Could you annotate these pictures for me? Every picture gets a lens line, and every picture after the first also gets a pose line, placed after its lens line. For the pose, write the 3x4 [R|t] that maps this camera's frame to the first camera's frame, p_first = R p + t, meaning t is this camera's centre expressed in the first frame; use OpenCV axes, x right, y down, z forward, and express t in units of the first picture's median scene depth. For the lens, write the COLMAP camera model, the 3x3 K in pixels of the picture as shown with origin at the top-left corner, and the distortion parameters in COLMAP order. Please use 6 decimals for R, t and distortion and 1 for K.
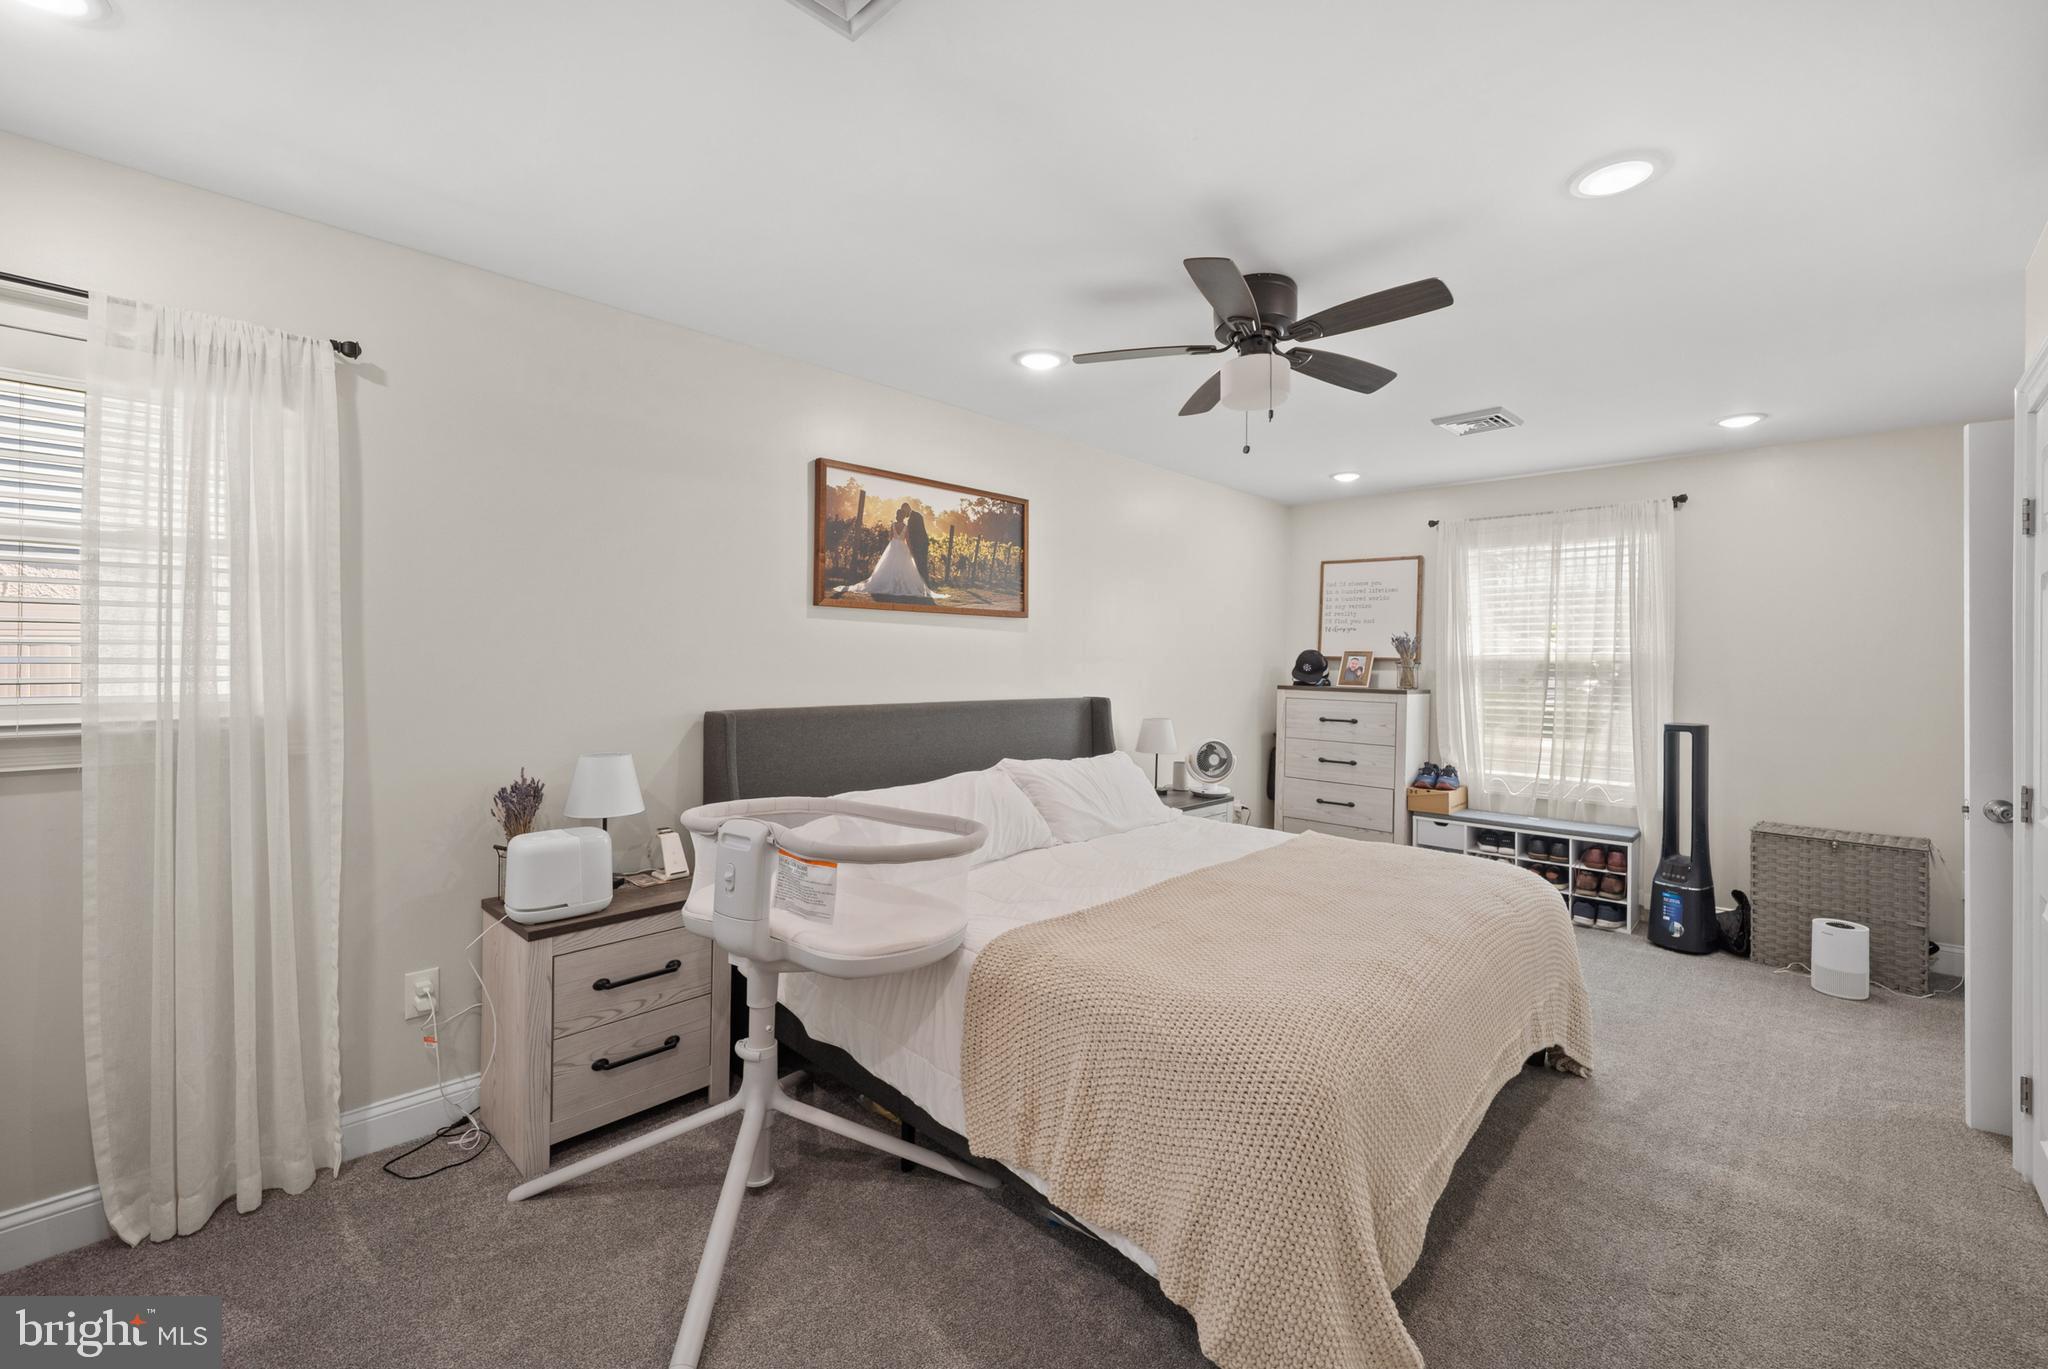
lens RADIAL K [[829.0, 0, 1026.6], [0, 829.0, 672.6], [0, 0, 1]] dist [0.000585, 0.000131]
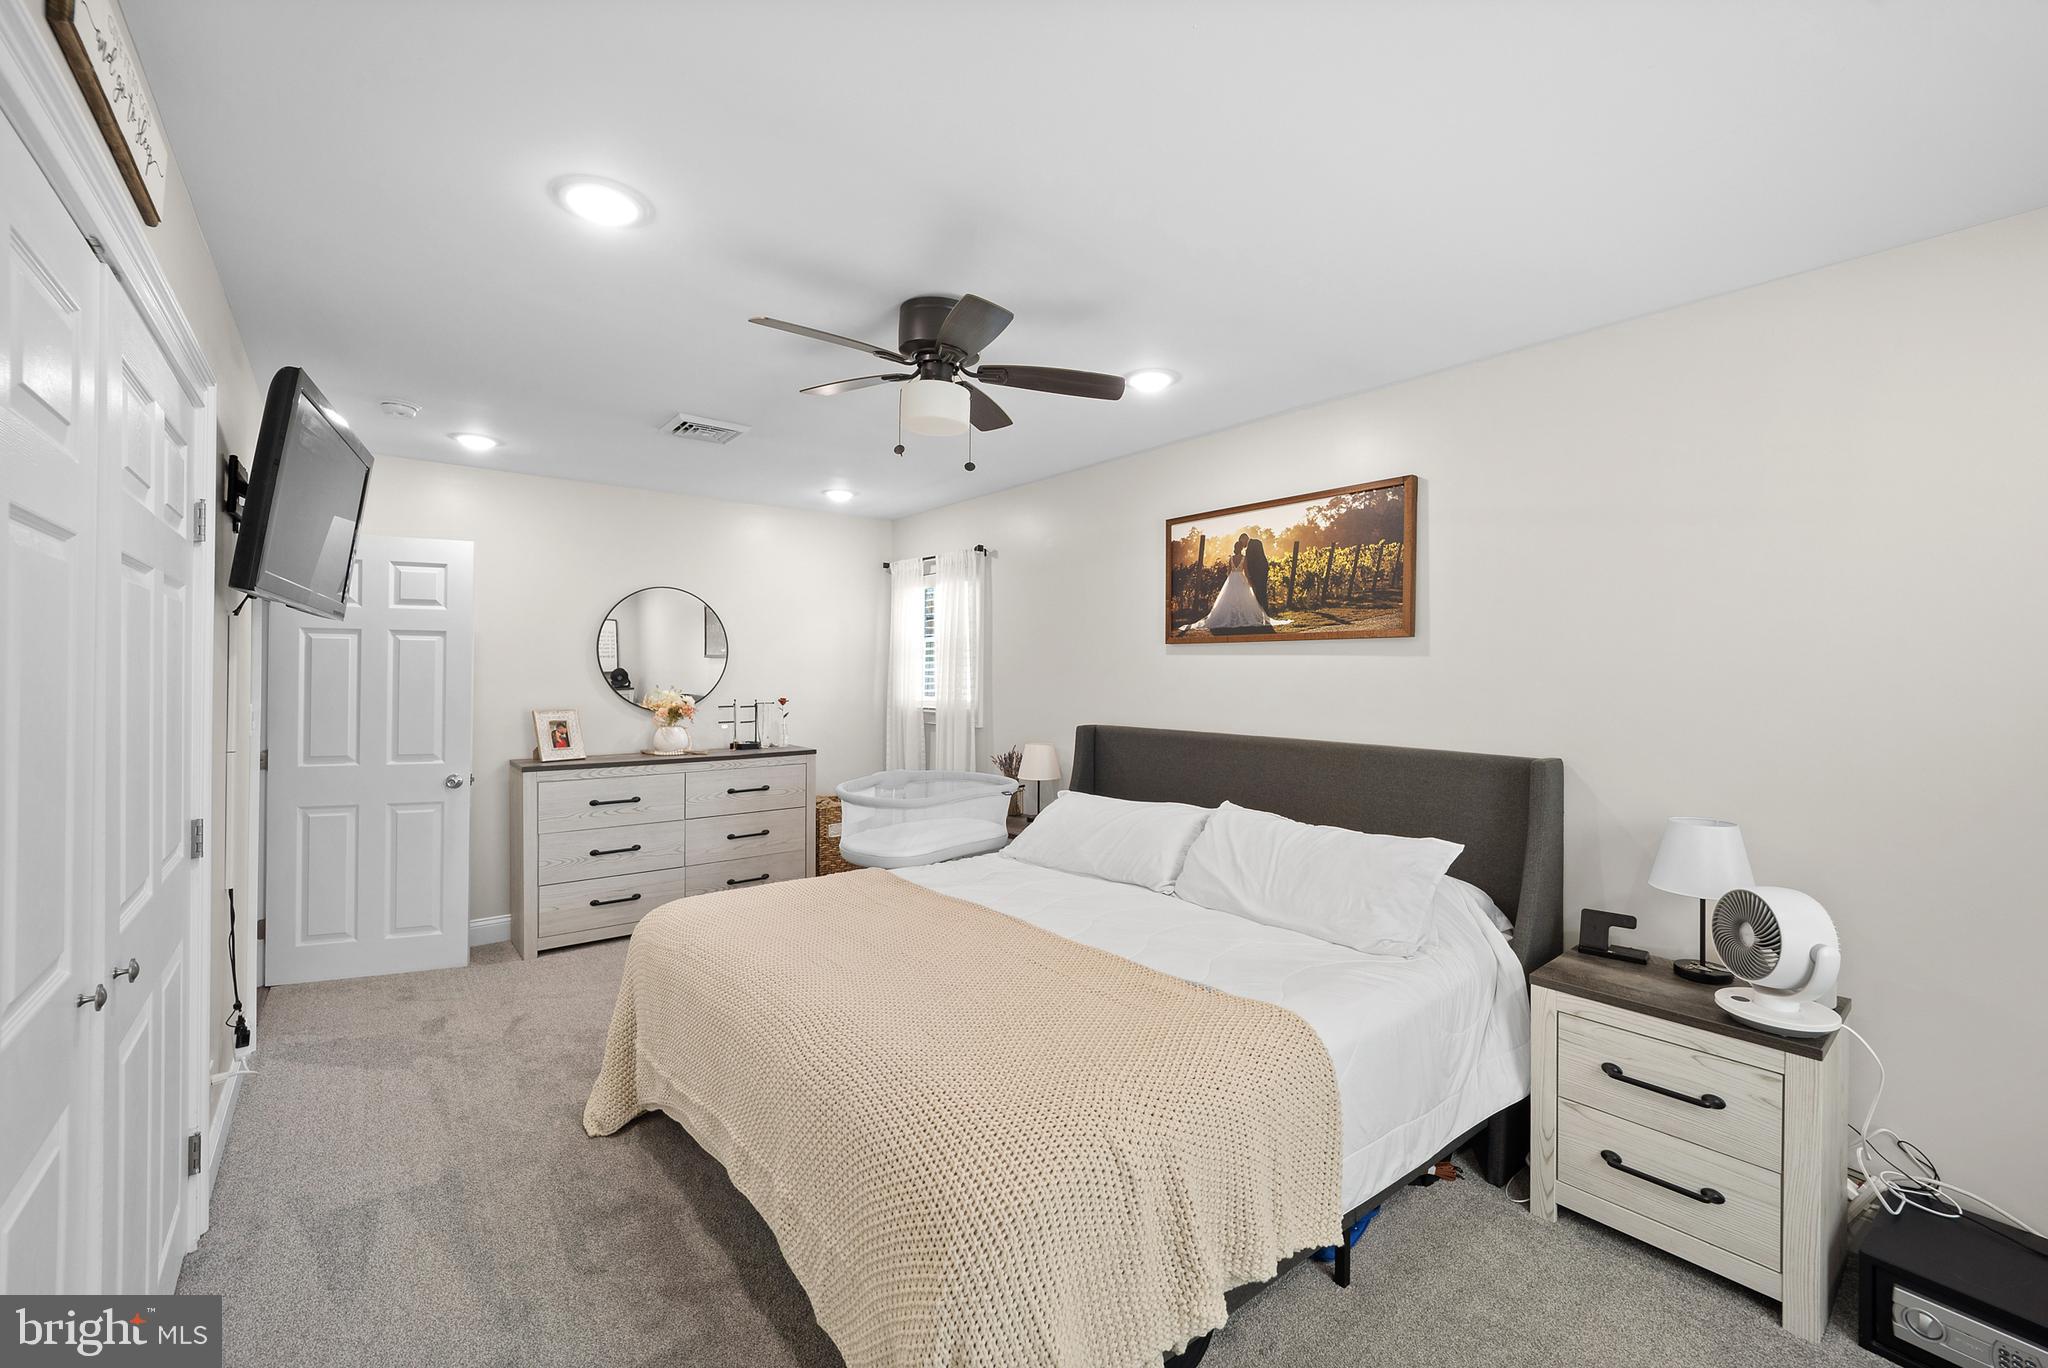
lens RADIAL K [[856.8, 0, 1025.7], [0, 856.8, 676.2], [0, 0, 1]] dist [-0.004646, -0.001304]
pose [[-0.123912, -0.019398, -0.992104, 0.882161], [-0.039725, 0.999104, -0.014574, -0.008334], [0.991498, 0.037605, -0.124571, 0.856001]]
